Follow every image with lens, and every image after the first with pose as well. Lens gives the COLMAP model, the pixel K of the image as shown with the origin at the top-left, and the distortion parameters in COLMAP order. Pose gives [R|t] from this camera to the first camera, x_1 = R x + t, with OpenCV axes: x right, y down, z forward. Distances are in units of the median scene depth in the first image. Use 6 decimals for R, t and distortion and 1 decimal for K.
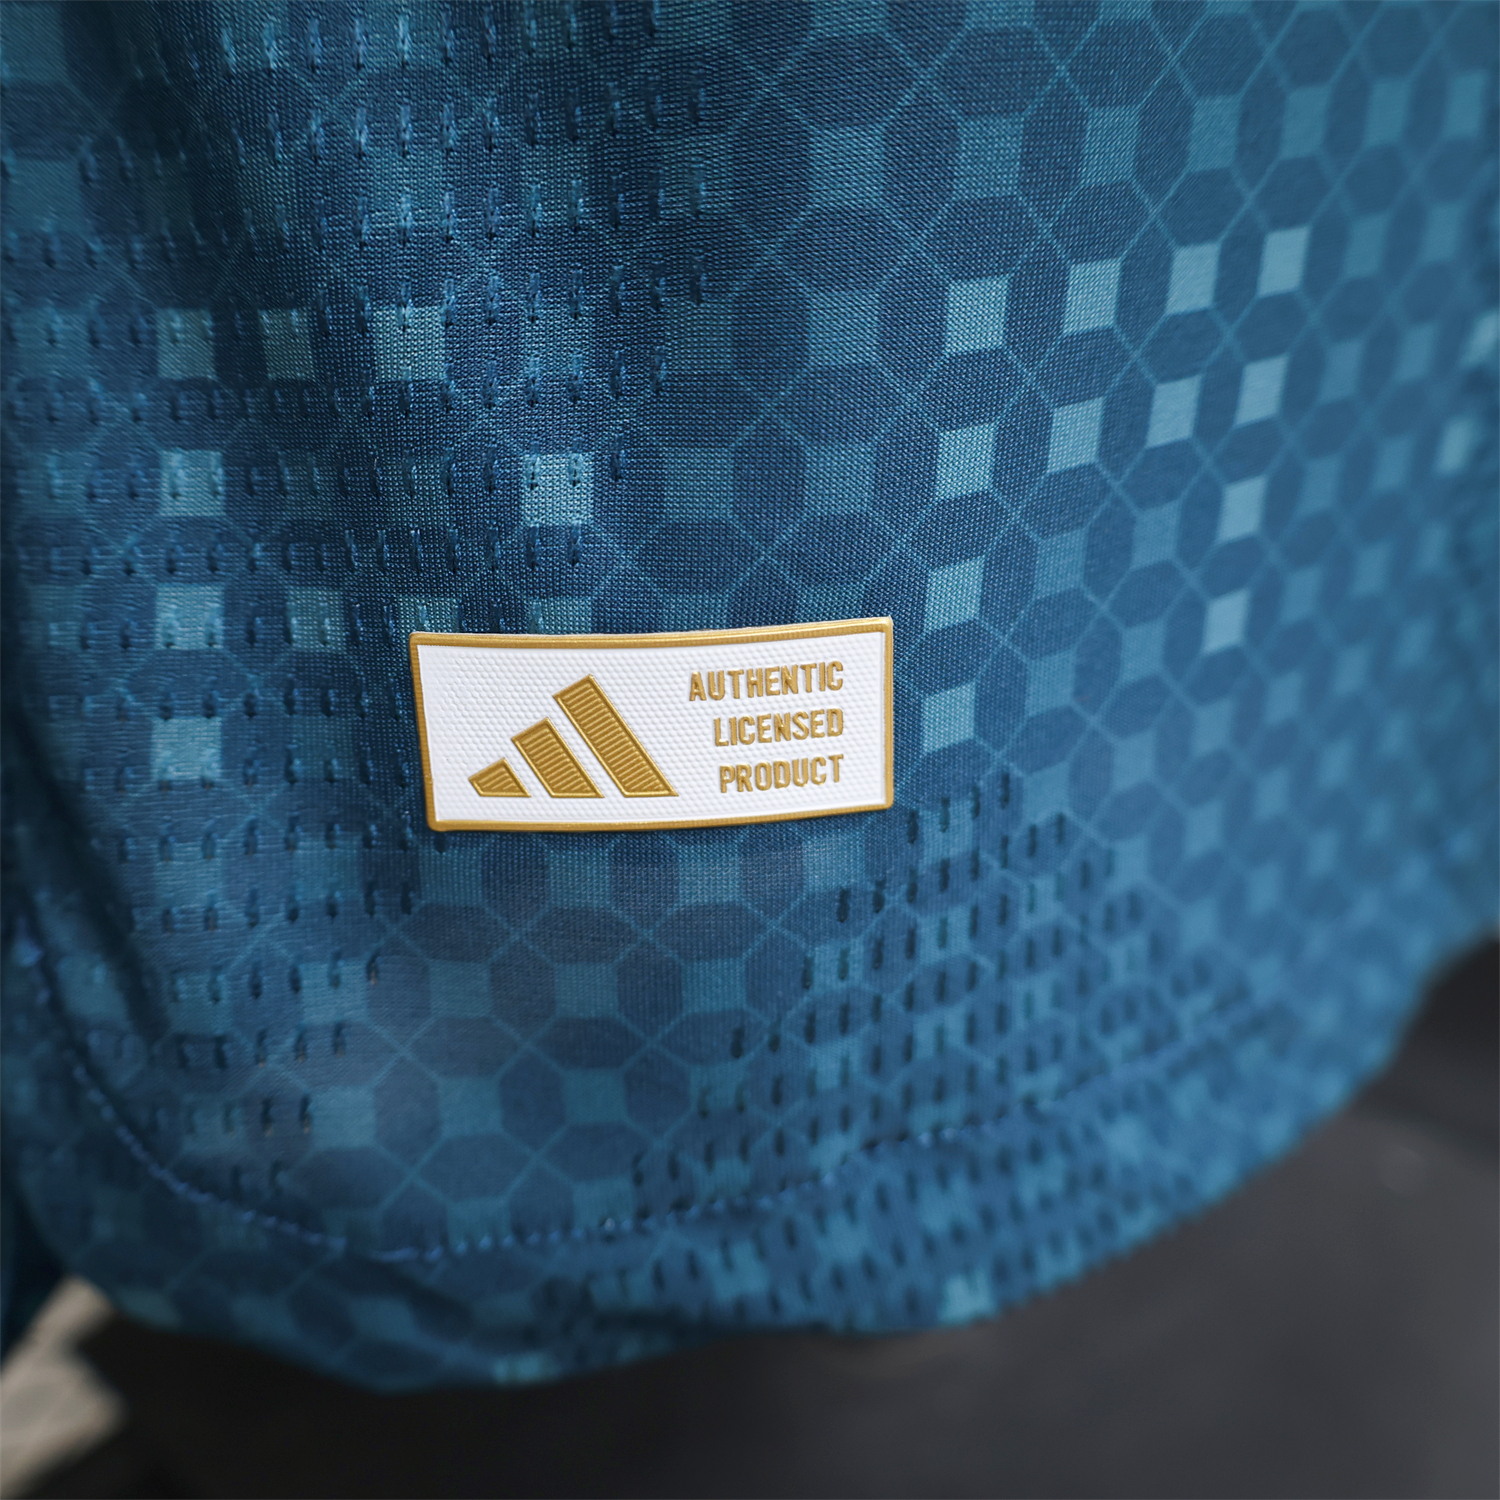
lens RADIAL K [[1566.9, 0, 750.5], [0, 1566.9, 645.9], [0, 0, 1]] dist [0.001913, 0.006574]
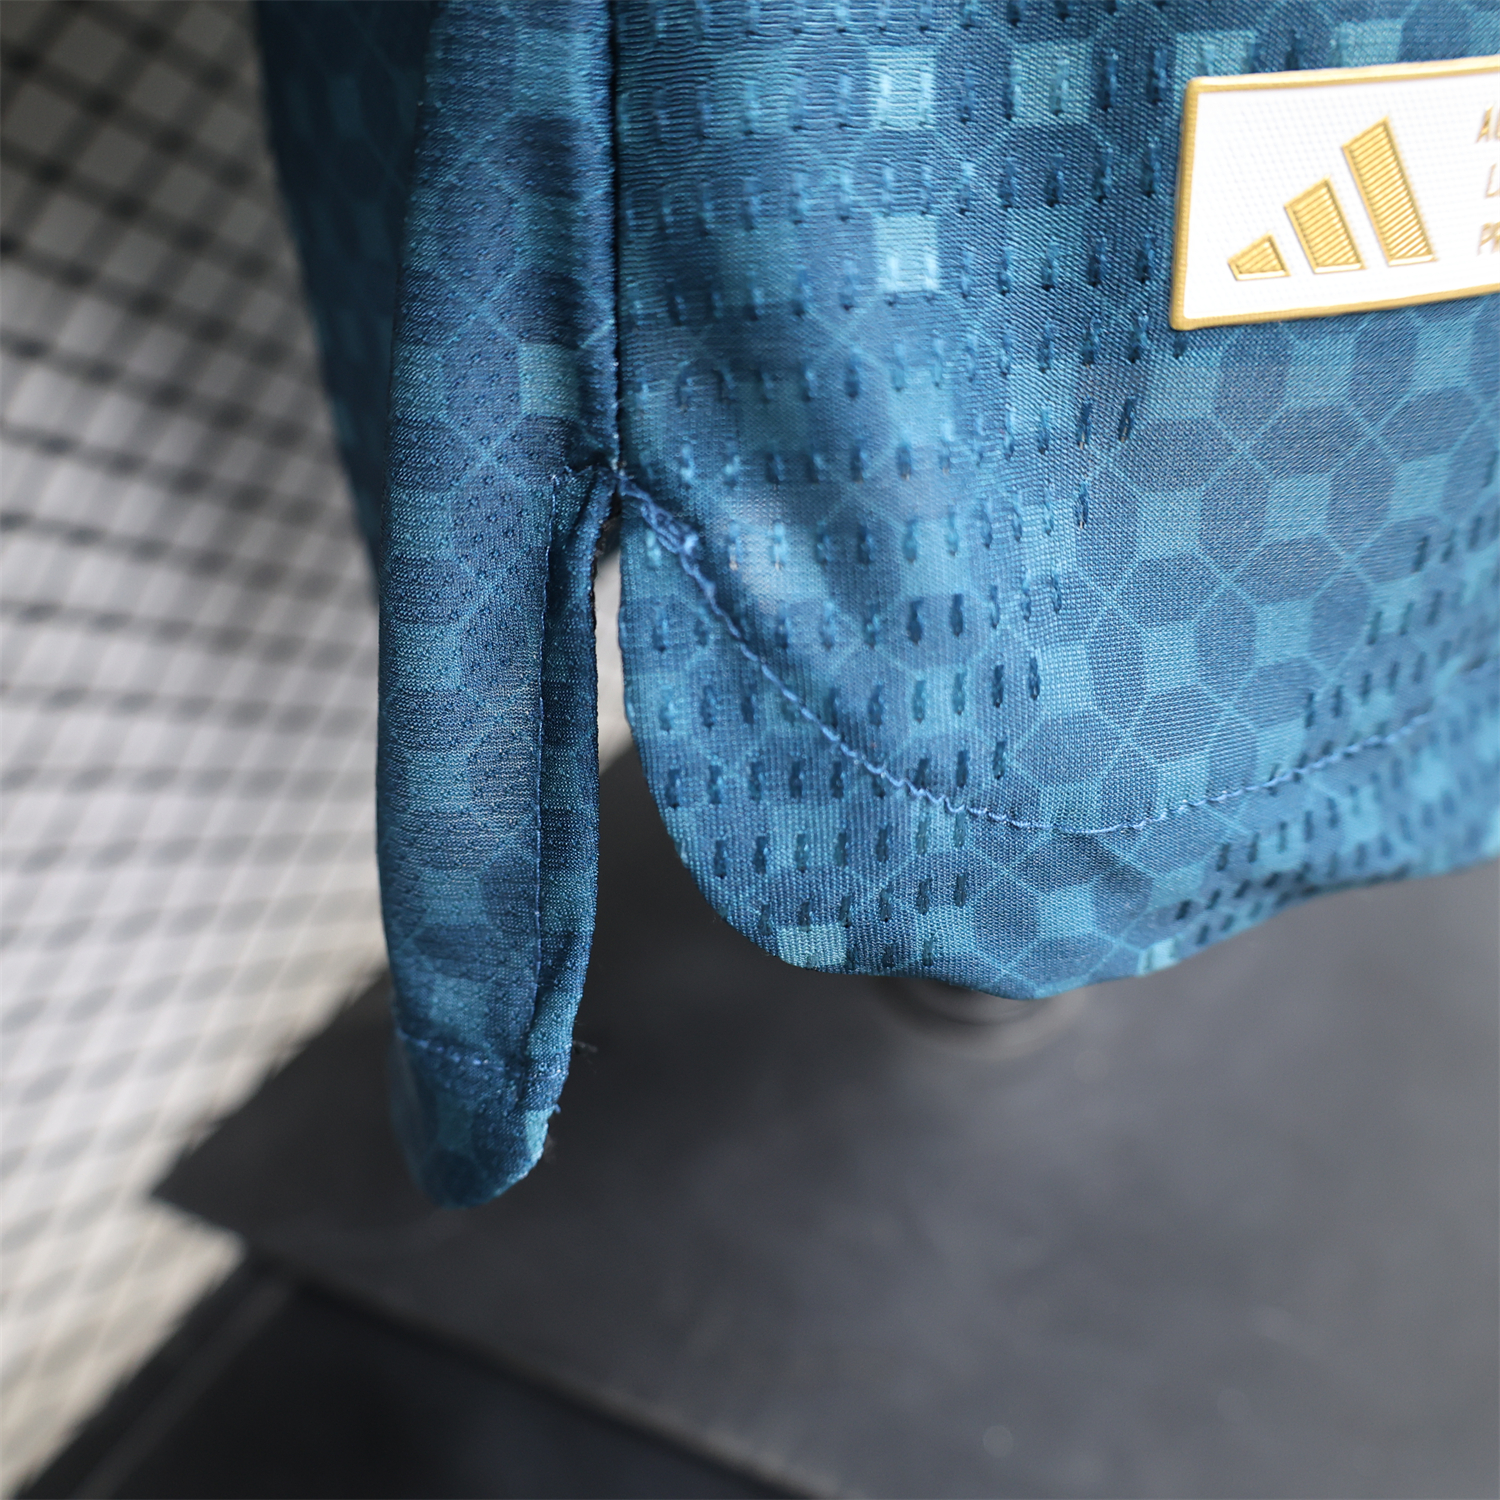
lens RADIAL K [[1566.9, 0, 750.5], [0, 1566.9, 645.9], [0, 0, 1]] dist [0.001913, 0.006574]
pose [[0.961152, -0.126760, 0.245192, -0.677887], [0.103093, 0.988888, 0.107113, 0.176160], [-0.256045, -0.077674, 0.963539, 0.200655]]
